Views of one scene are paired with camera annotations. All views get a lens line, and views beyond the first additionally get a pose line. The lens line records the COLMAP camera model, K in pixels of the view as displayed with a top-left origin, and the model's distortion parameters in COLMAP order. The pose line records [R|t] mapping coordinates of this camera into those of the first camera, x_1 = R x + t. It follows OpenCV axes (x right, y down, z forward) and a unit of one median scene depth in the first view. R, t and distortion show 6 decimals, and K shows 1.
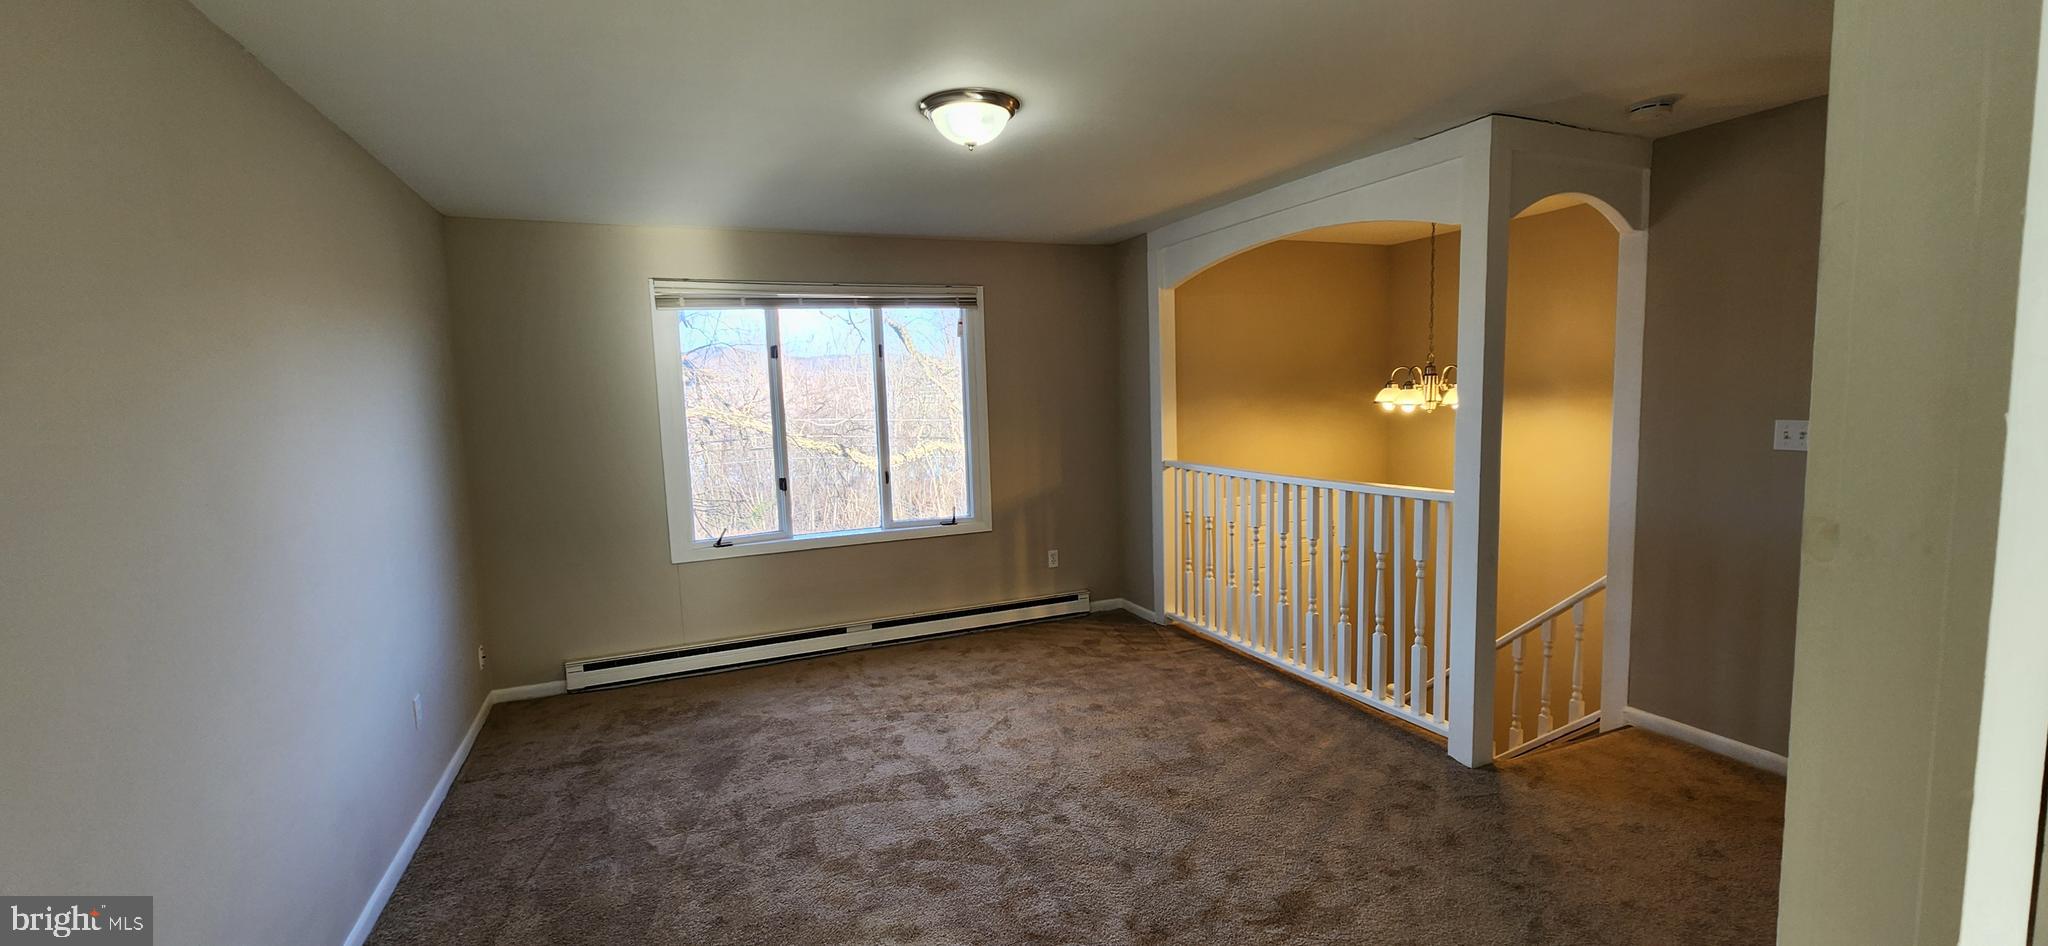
lens RADIAL K [[837.5, 0, 1035.5], [0, 837.5, 479.5], [0, 0, 1]] dist [0.001267, -0.000161]
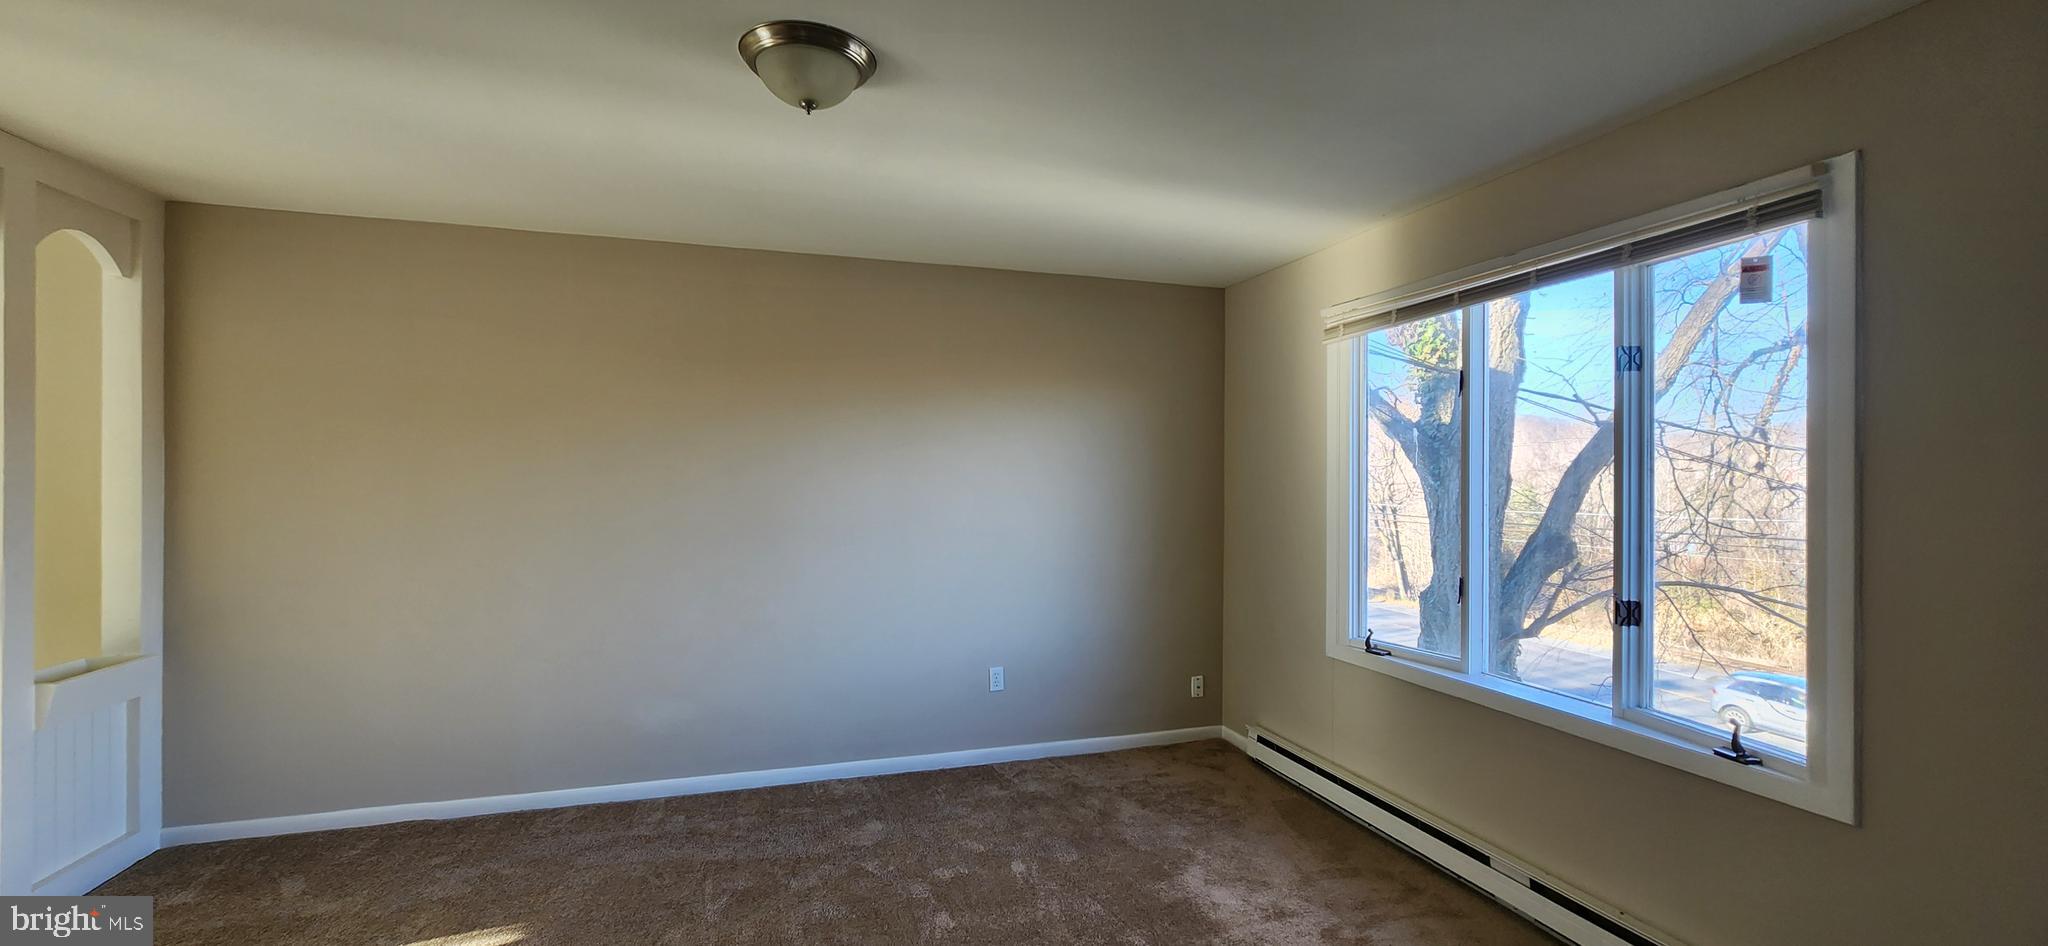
lens RADIAL K [[837.5, 0, 1035.5], [0, 837.5, 479.5], [0, 0, 1]] dist [0.001267, -0.000161]
pose [[-0.129618, 0.030264, -0.991102, 0.383208], [-0.102233, 0.993799, 0.043717, -0.072712], [0.986280, 0.106990, -0.125720, 0.780247]]
